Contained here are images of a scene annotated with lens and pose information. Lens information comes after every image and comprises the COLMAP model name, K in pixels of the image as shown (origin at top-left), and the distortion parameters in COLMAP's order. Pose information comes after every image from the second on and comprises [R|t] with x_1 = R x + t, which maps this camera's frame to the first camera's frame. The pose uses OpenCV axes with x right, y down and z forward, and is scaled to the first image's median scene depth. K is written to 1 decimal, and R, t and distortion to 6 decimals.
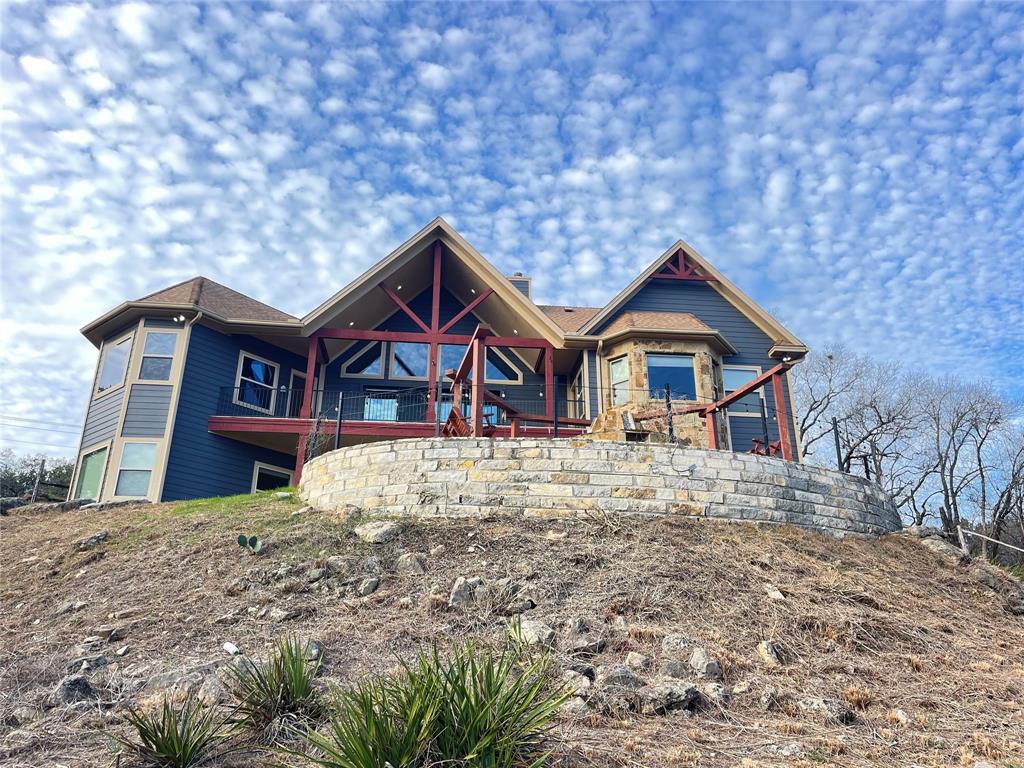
lens RADIAL K [[748.9, 0, 511.3], [0, 748.9, 383.0], [0, 0, 1]] dist [0.011552, 0.000994]
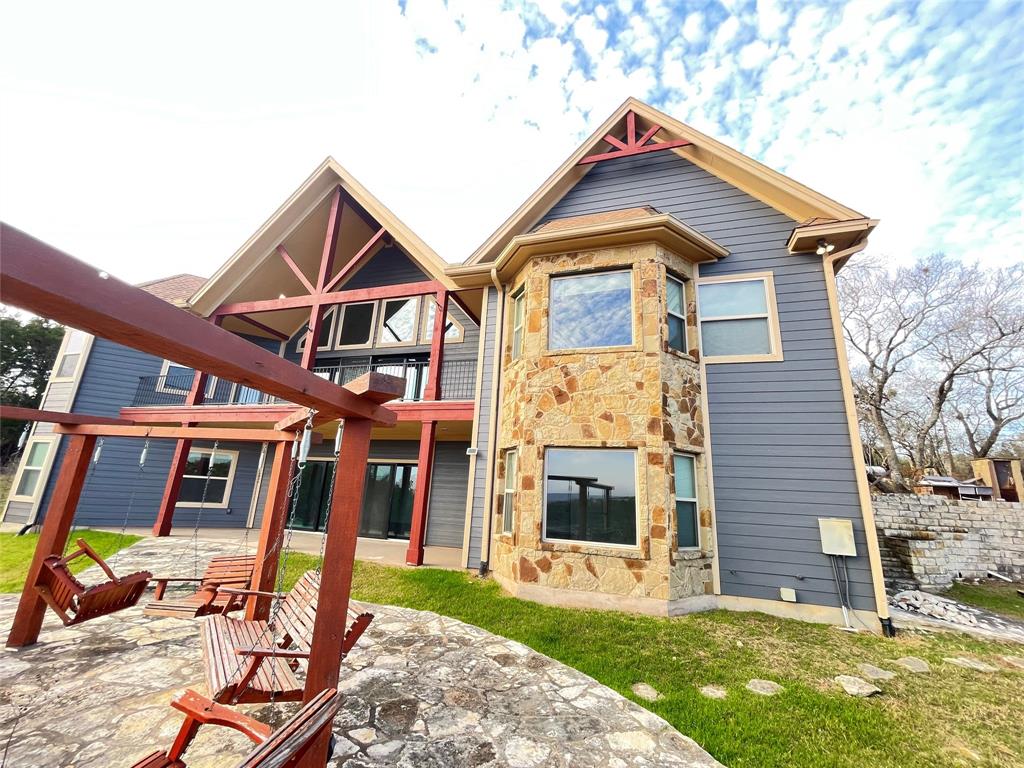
lens RADIAL K [[410.8, 0, 514.5], [0, 410.8, 388.7], [0, 0, 1]] dist [-0.002368, -0.000104]
pose [[0.923973, -0.057153, -0.378164, 0.263400], [0.103185, 0.989358, 0.102589, 0.014910], [0.368276, -0.133810, 0.920037, 0.621759]]
